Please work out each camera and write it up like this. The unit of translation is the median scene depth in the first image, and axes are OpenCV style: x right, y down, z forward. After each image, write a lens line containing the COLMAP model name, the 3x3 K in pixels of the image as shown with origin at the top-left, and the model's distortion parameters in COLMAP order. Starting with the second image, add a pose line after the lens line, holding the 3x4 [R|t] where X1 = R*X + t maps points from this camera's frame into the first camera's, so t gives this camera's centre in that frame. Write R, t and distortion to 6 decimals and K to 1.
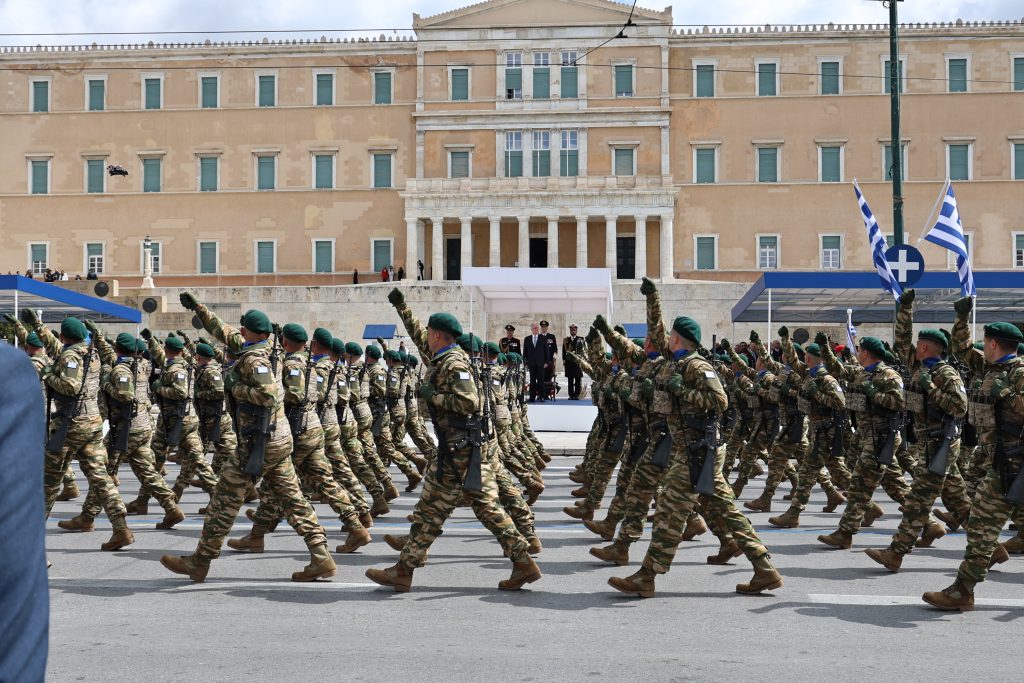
lens RADIAL K [[1120.7, 0, 509.0], [0, 1120.7, 333.4], [0, 0, 1]] dist [0.017901, 0.000000]
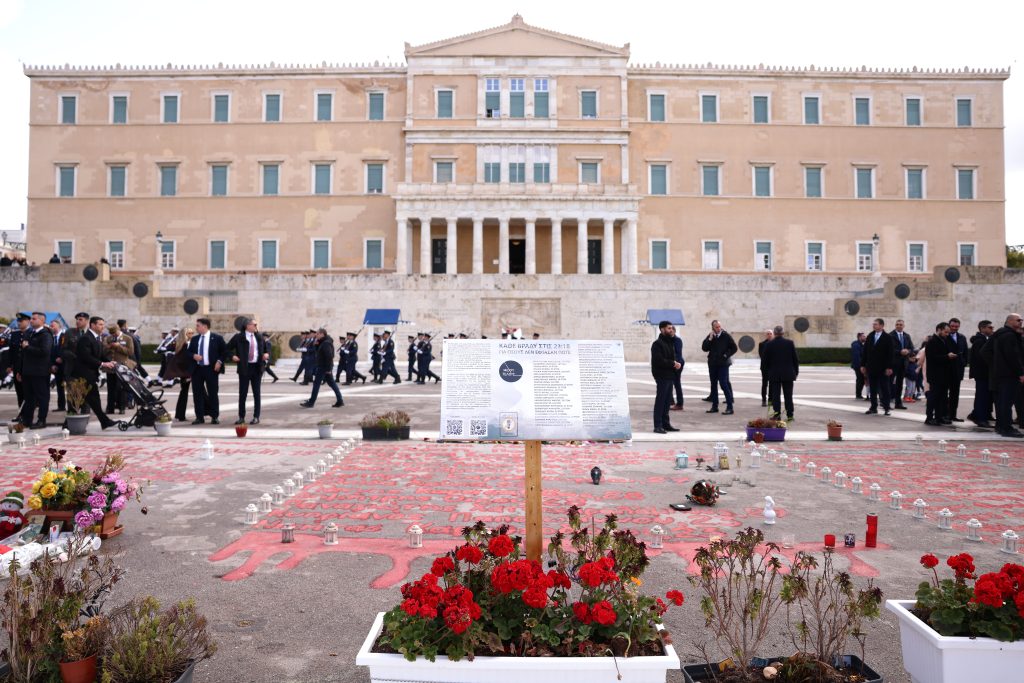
lens RADIAL K [[755.6, 0, 521.5], [0, 755.6, 324.9], [0, 0, 1]] dist [-0.087248, 0.067449]
pose [[0.995425, 0.005917, 0.095367, -0.038418], [-0.005512, 0.999975, -0.004504, 0.004591], [-0.095391, 0.003958, 0.995432, 0.241419]]
